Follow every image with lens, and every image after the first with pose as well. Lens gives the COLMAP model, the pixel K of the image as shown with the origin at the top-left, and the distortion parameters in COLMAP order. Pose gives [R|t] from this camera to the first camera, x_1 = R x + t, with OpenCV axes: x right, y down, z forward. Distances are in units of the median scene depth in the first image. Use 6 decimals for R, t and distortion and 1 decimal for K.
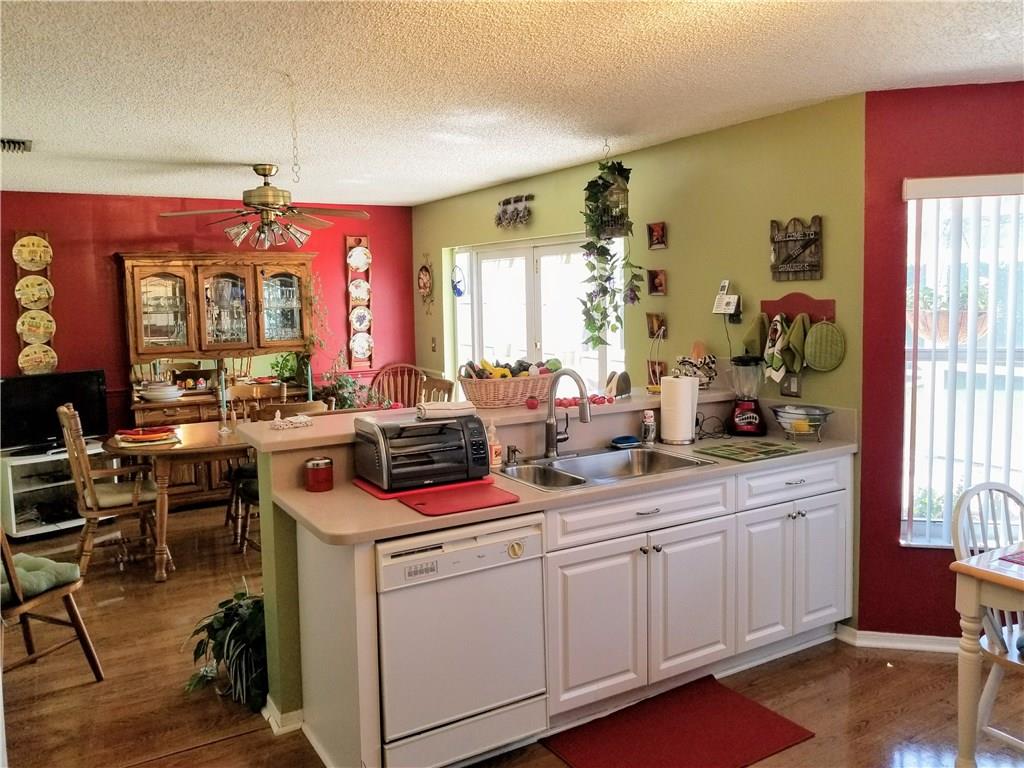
lens RADIAL K [[822.2, 0, 512.0], [0, 822.2, 384.0], [0, 0, 1]] dist [-0.007911, -0.003492]
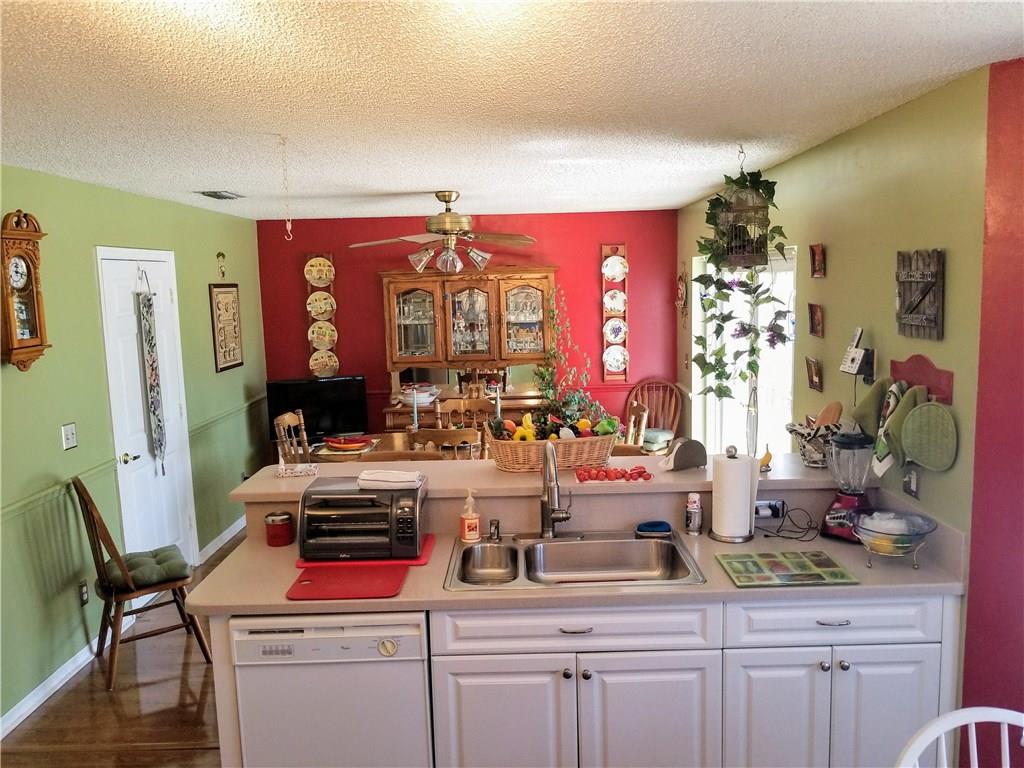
lens RADIAL K [[825.1, 0, 513.7], [0, 825.1, 415.1], [0, 0, 1]] dist [-0.005919, 0.001874]
pose [[0.859093, 0.080674, -0.505421, 0.355103], [-0.047736, 0.995825, 0.077811, -0.085232], [0.509589, -0.042720, 0.859357, 0.176169]]
